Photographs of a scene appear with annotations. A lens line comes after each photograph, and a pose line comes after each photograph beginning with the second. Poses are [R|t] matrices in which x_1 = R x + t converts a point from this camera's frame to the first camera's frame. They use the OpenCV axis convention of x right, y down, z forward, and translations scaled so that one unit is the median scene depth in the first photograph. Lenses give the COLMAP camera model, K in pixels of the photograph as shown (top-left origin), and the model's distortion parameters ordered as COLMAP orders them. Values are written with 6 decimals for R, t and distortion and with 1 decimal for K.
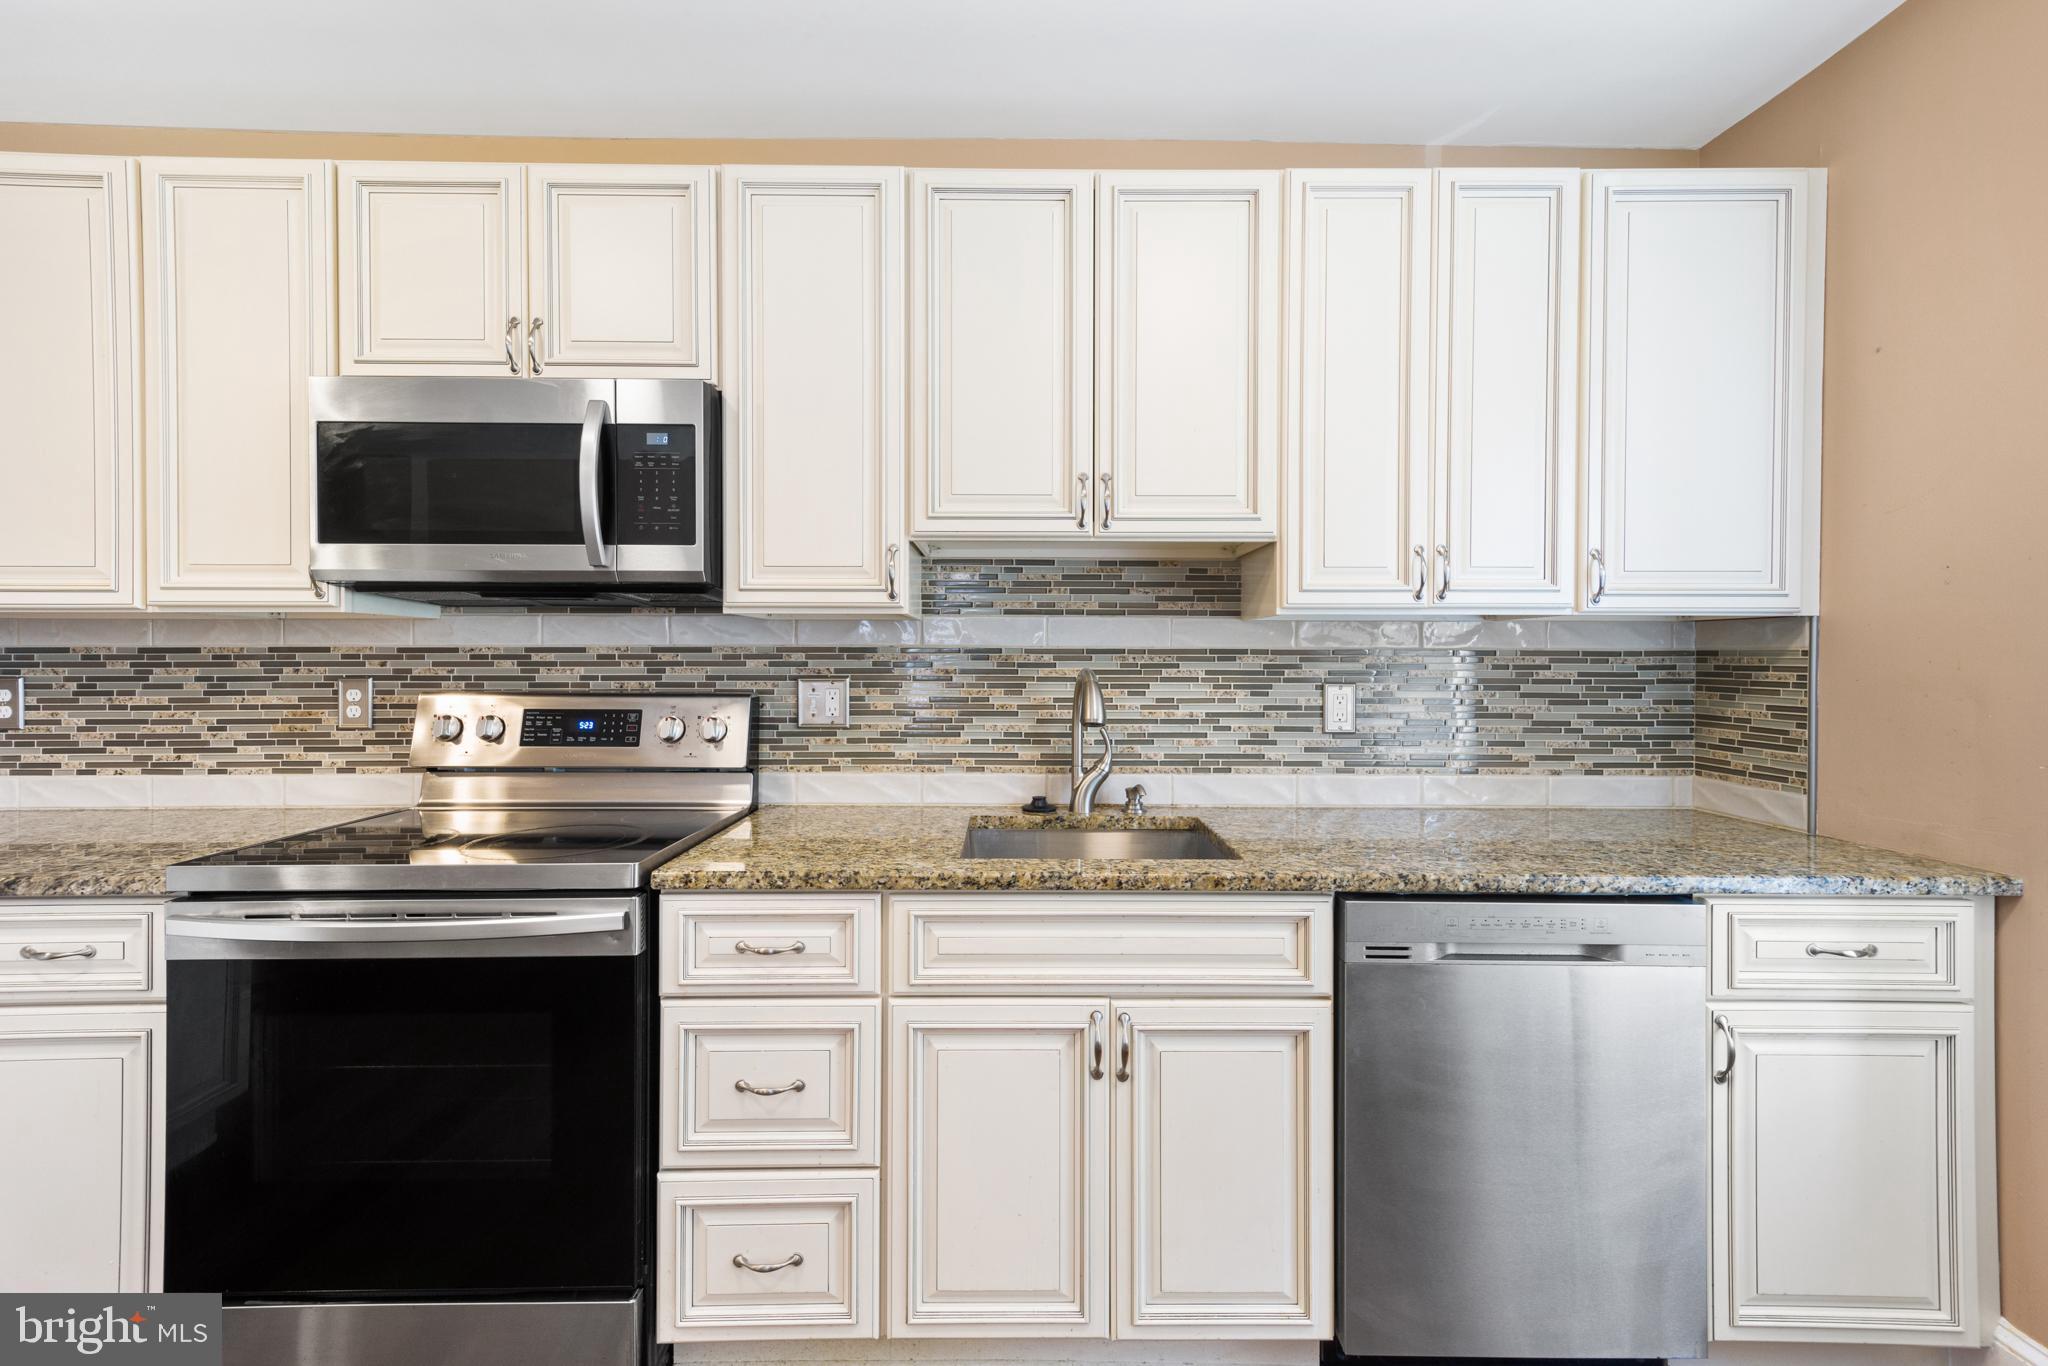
lens RADIAL K [[847.9, 0, 1028.2], [0, 847.9, 661.2], [0, 0, 1]] dist [0.002353, -0.000133]
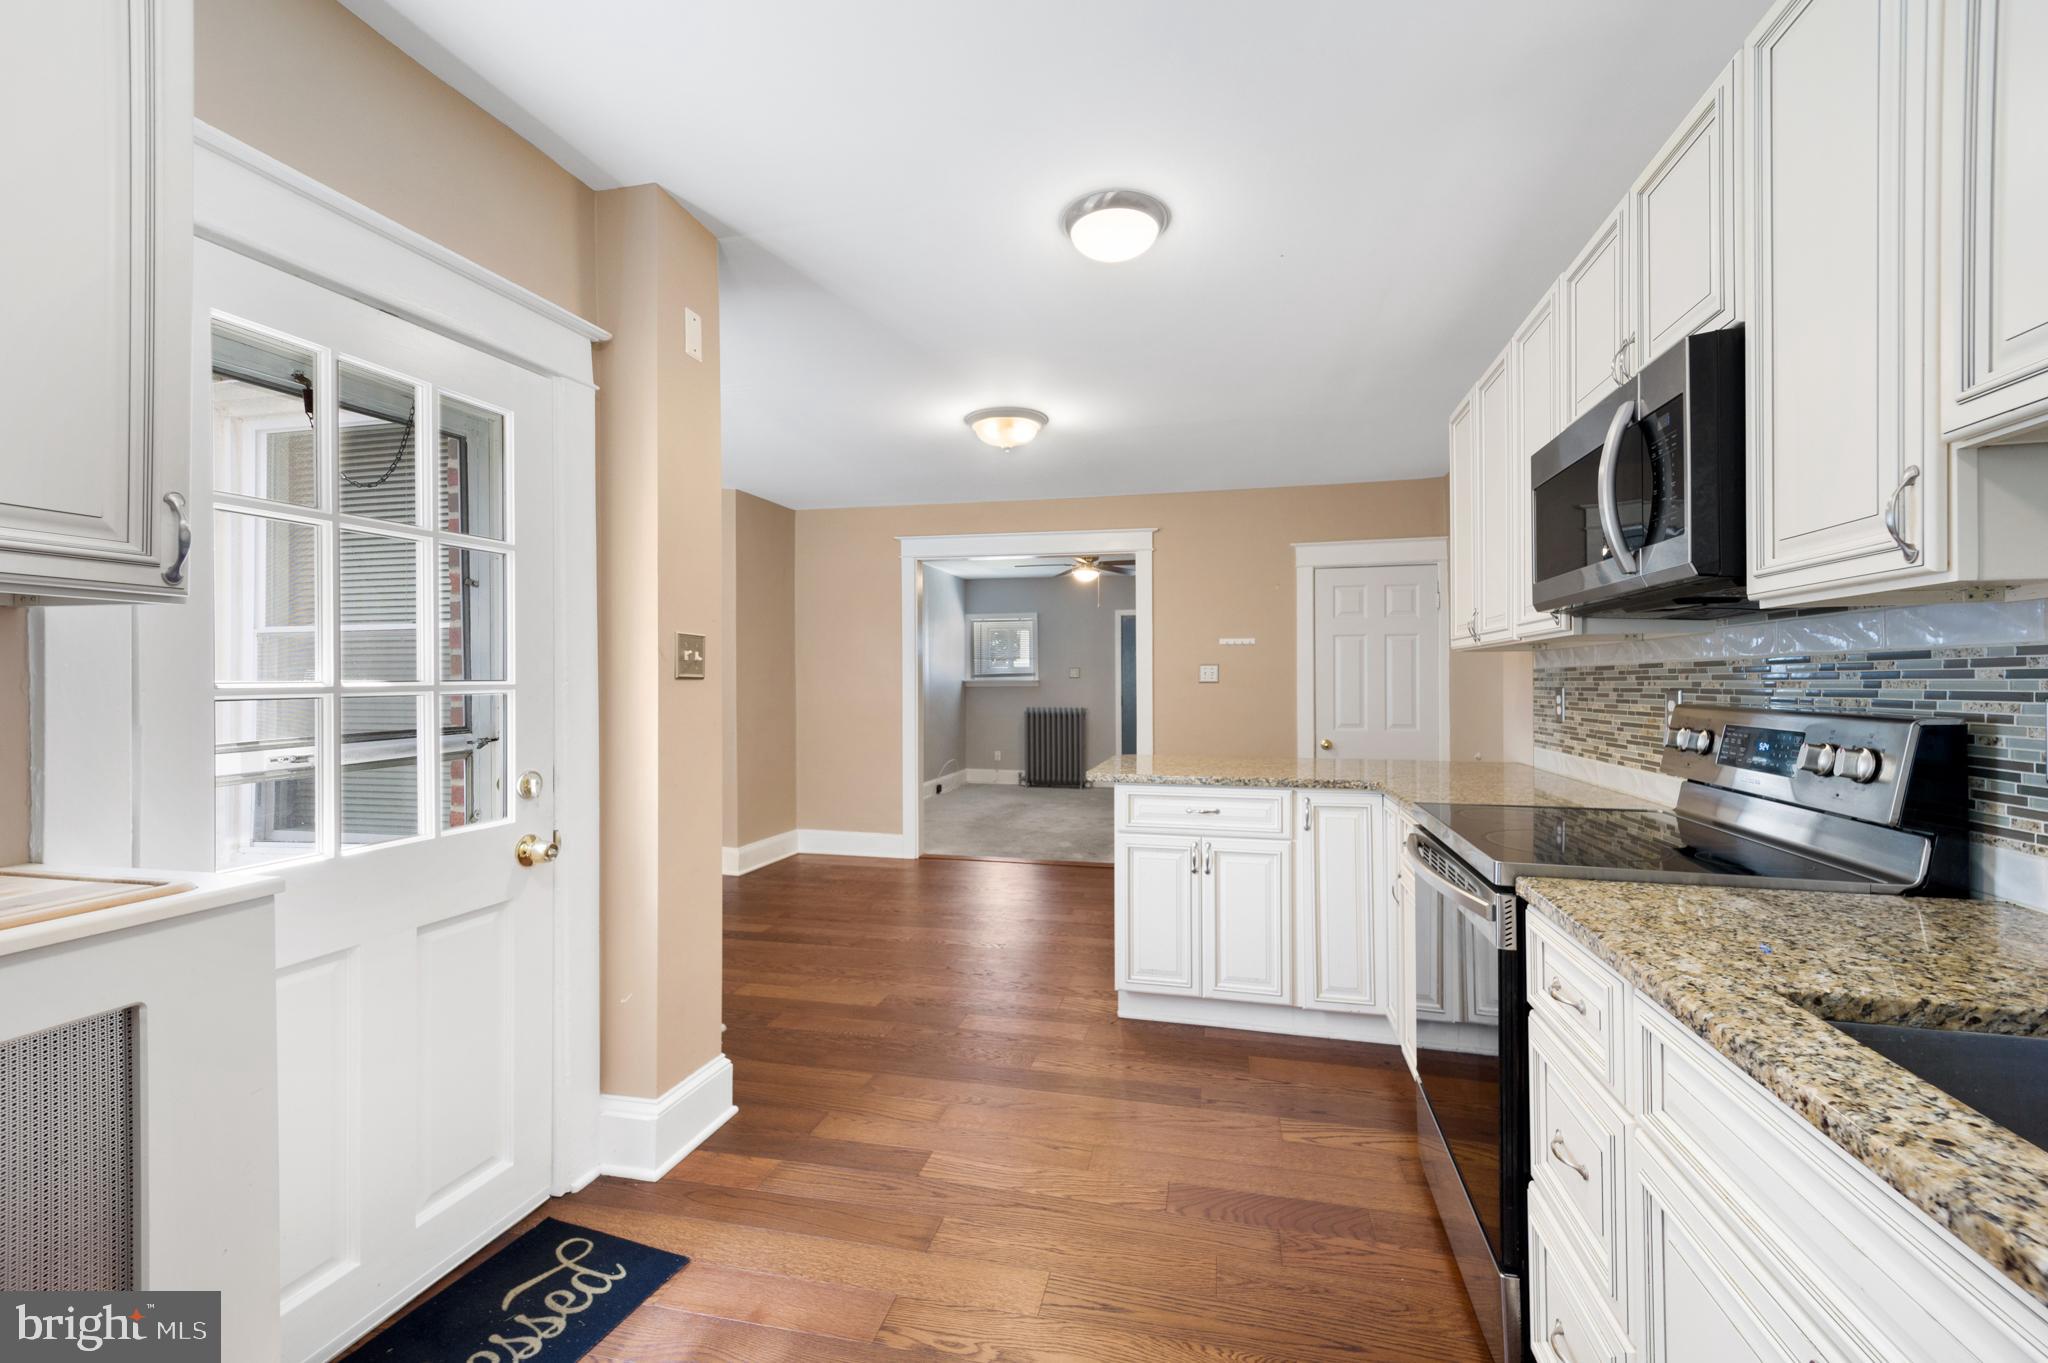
lens RADIAL K [[847.9, 0, 1035.1], [0, 847.9, 683.2], [0, 0, 1]] dist [0.002353, -0.000133]
pose [[-0.258846, 0.001330, -0.965918, 0.487013], [0.004567, 0.999990, 0.000153, 0.006531], [0.965908, -0.004371, -0.258849, 0.486013]]
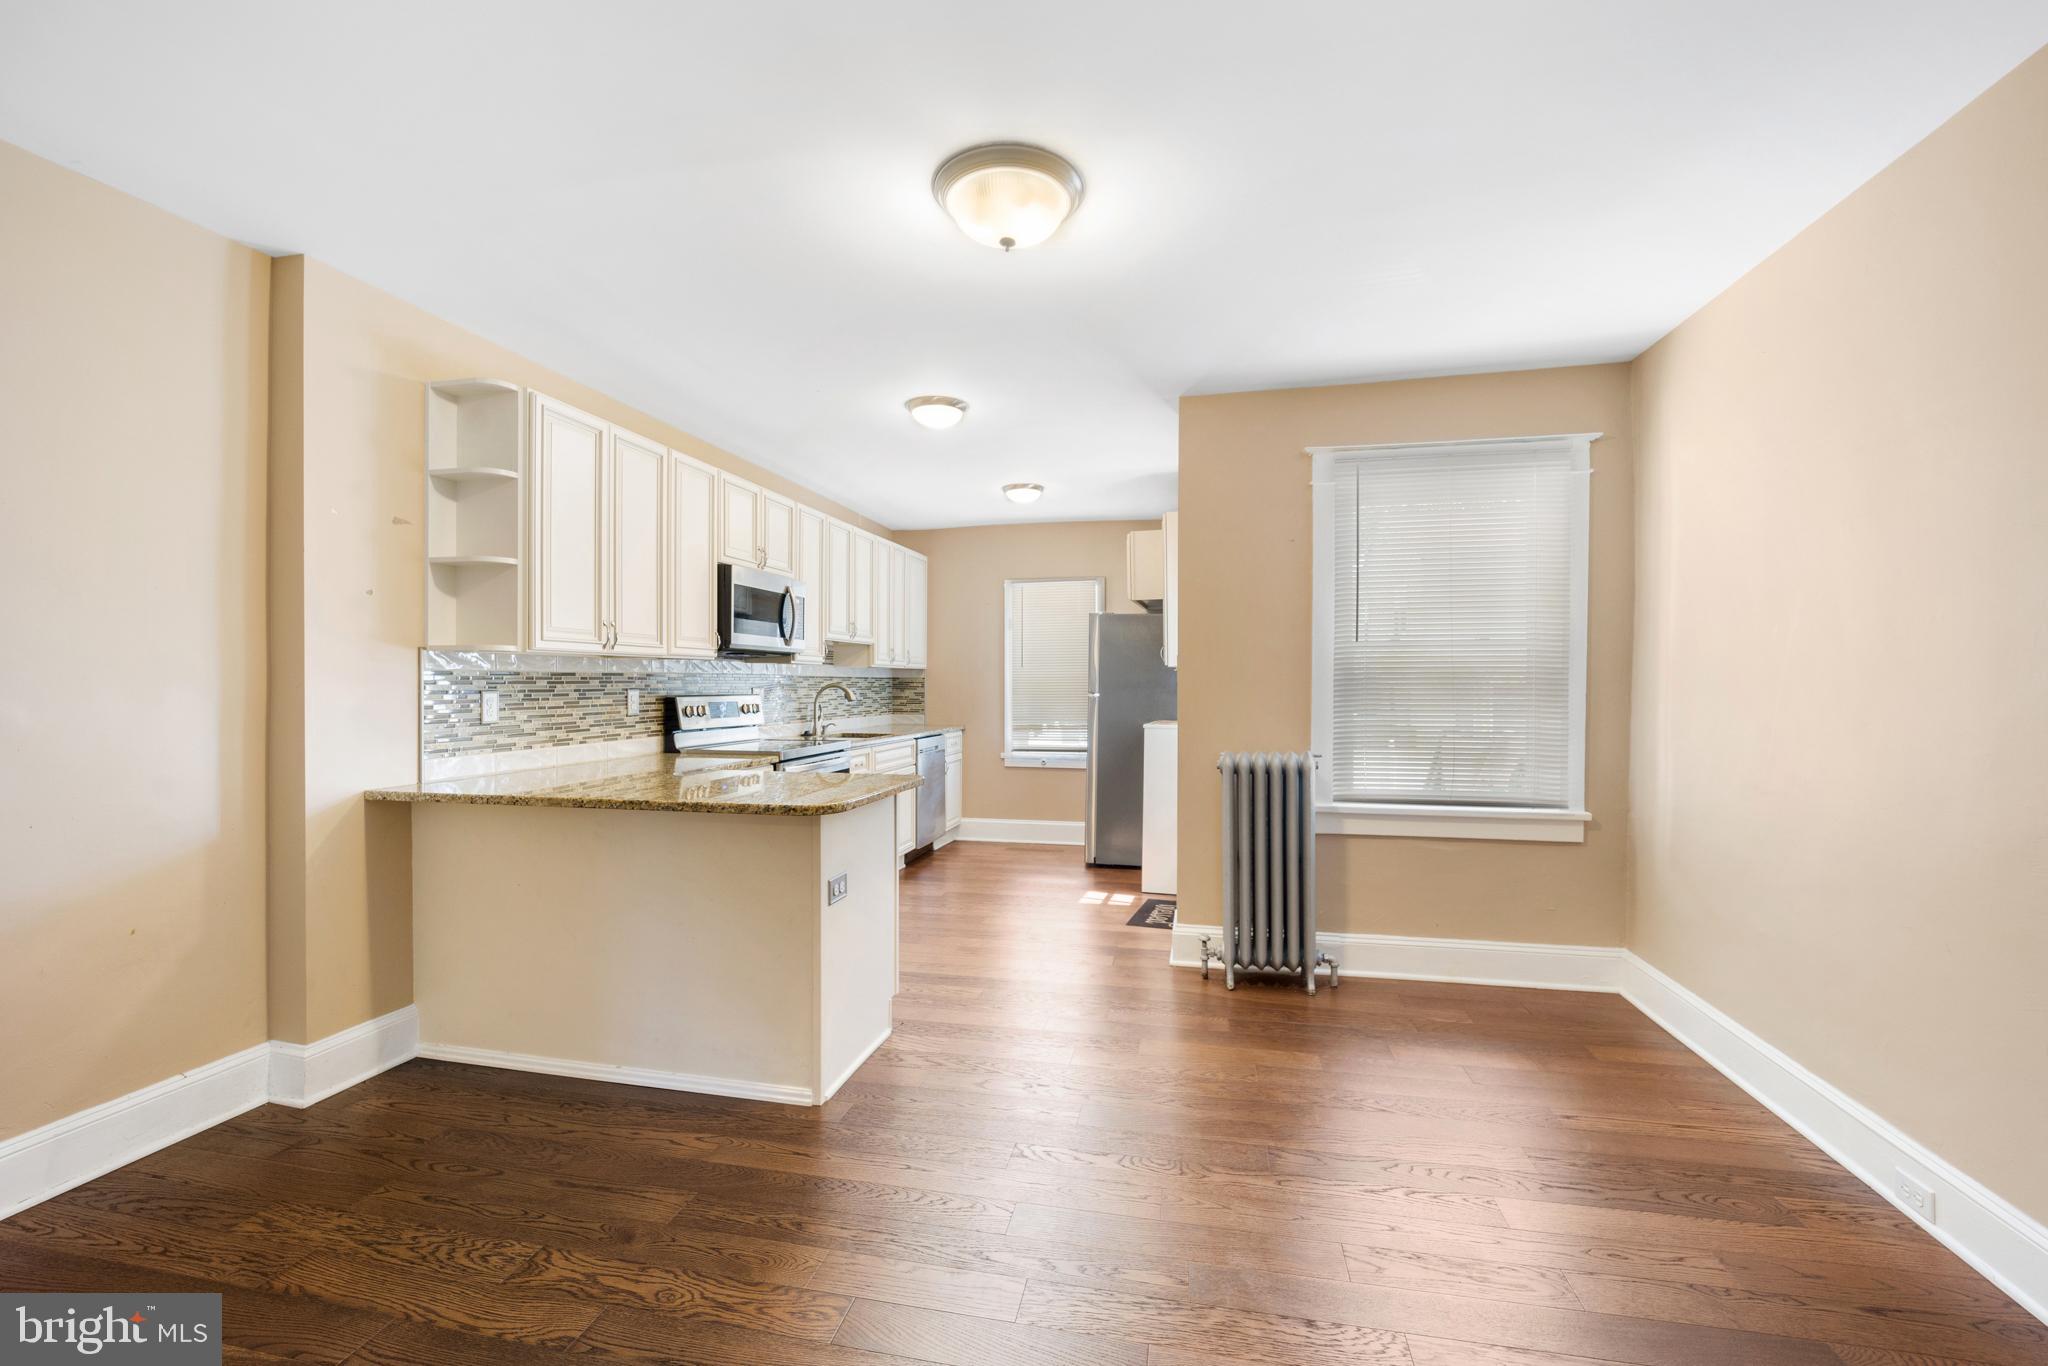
lens RADIAL K [[847.9, 0, 1024.8], [0, 847.9, 682.8], [0, 0, 1]] dist [0.002353, -0.000133]
pose [[0.229976, -0.001635, 0.973195, -2.469424], [0.009975, 0.999950, -0.000677, 0.015391], [-0.973145, 0.009864, 0.229980, -0.311885]]
